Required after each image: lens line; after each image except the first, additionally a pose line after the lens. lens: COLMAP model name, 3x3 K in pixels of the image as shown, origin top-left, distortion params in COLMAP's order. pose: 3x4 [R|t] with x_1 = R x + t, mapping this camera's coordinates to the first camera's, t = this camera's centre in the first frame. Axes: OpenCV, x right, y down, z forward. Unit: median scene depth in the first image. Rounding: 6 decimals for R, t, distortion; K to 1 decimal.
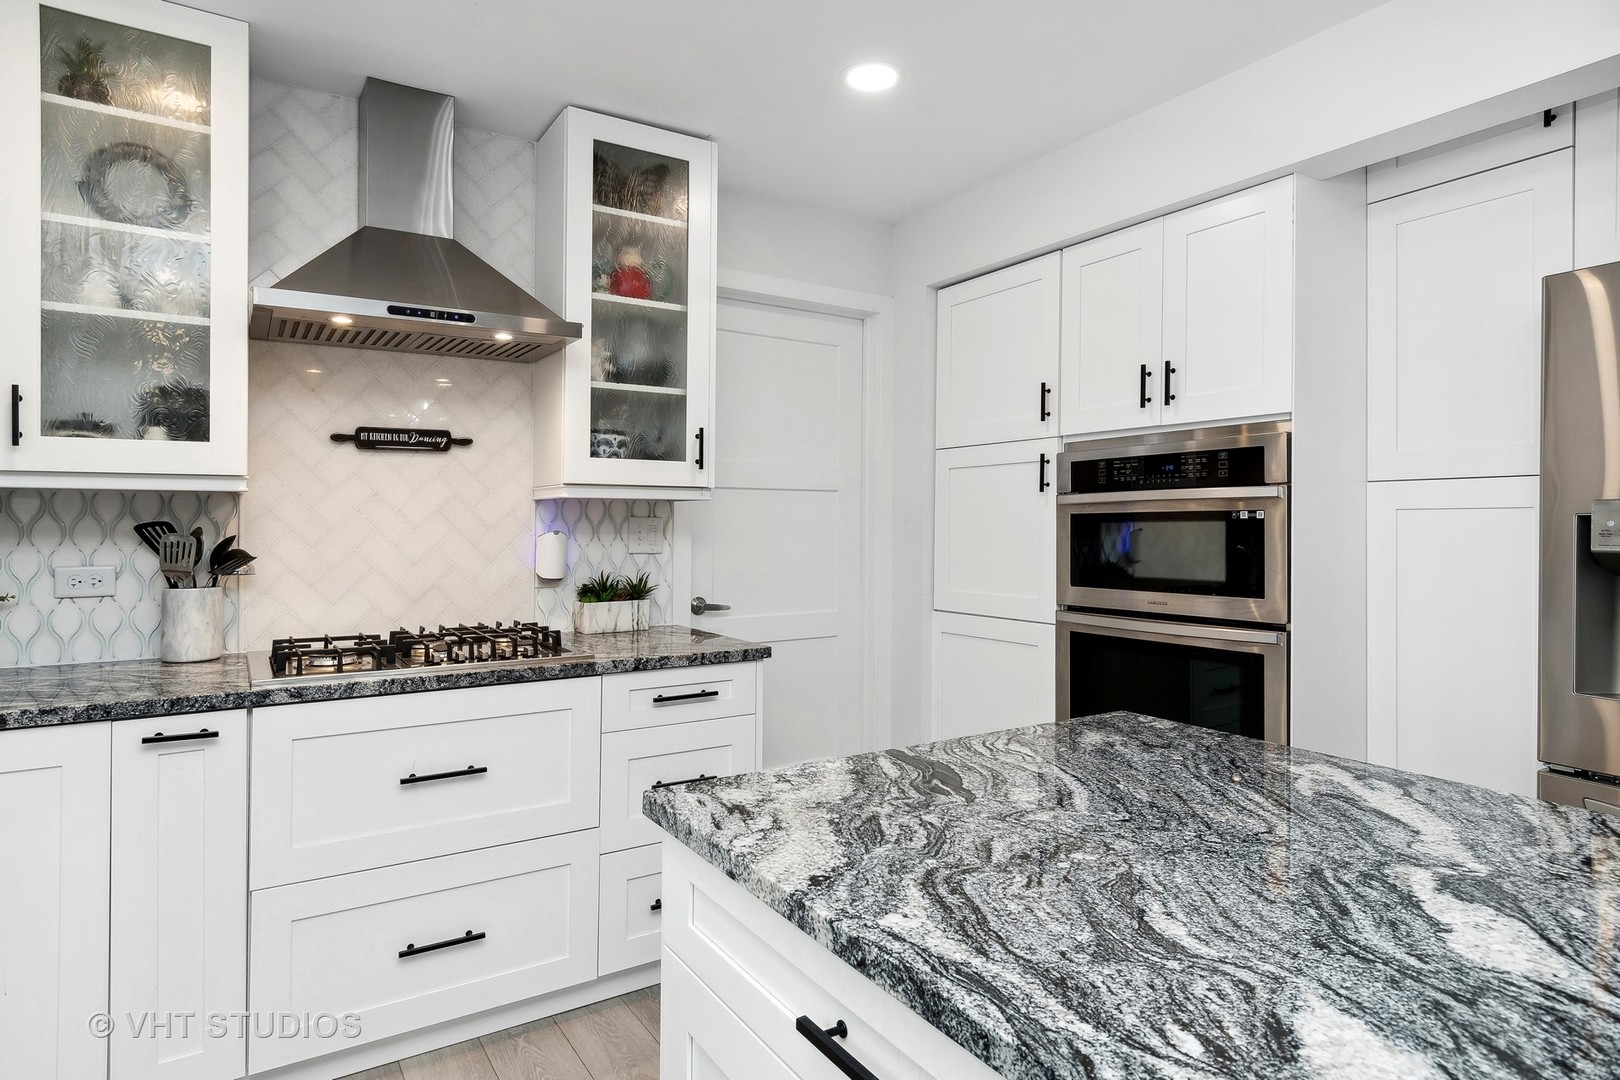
lens RADIAL K [[923.3, 0, 827.6], [0, 923.3, 525.7], [0, 0, 1]] dist [0.000397, 0.002654]
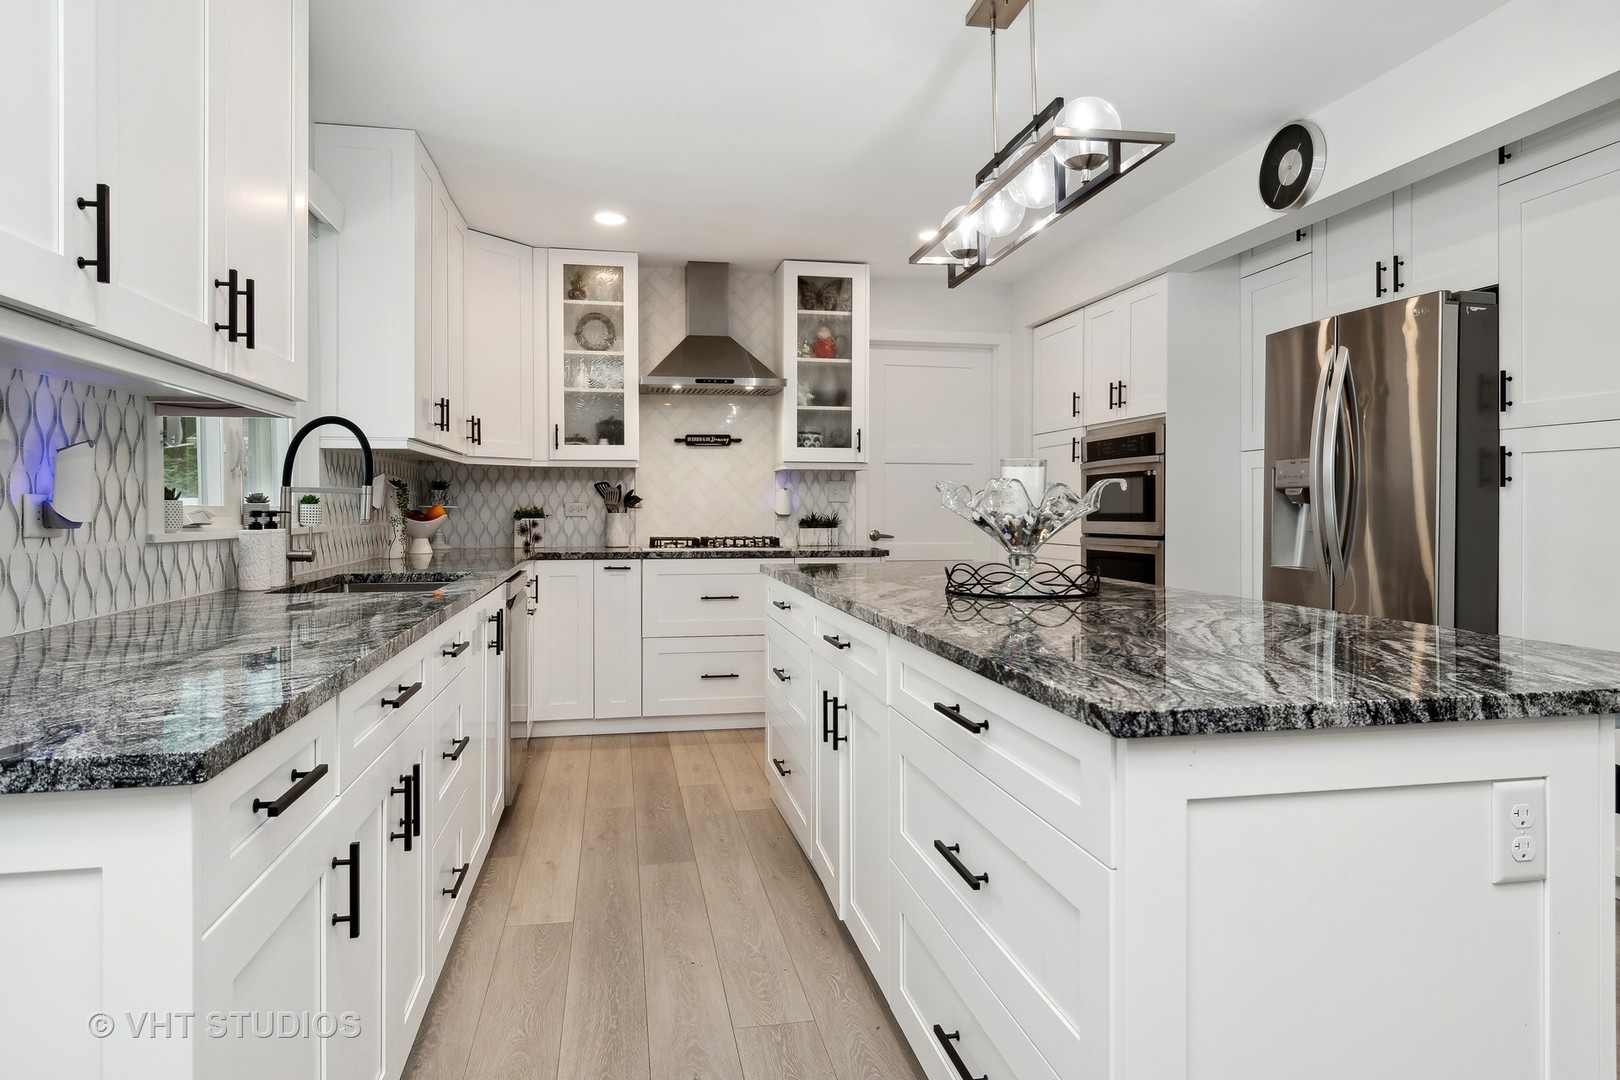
lens RADIAL K [[902.9, 0, 810.0], [0, 902.9, 540.0], [0, 0, 1]] dist [0.000513, -0.000185]
pose [[0.934859, 0.013074, -0.354780, 0.442471], [0.000625, 0.999260, 0.038470, 0.045772], [0.355020, -0.036186, 0.934158, -0.745272]]
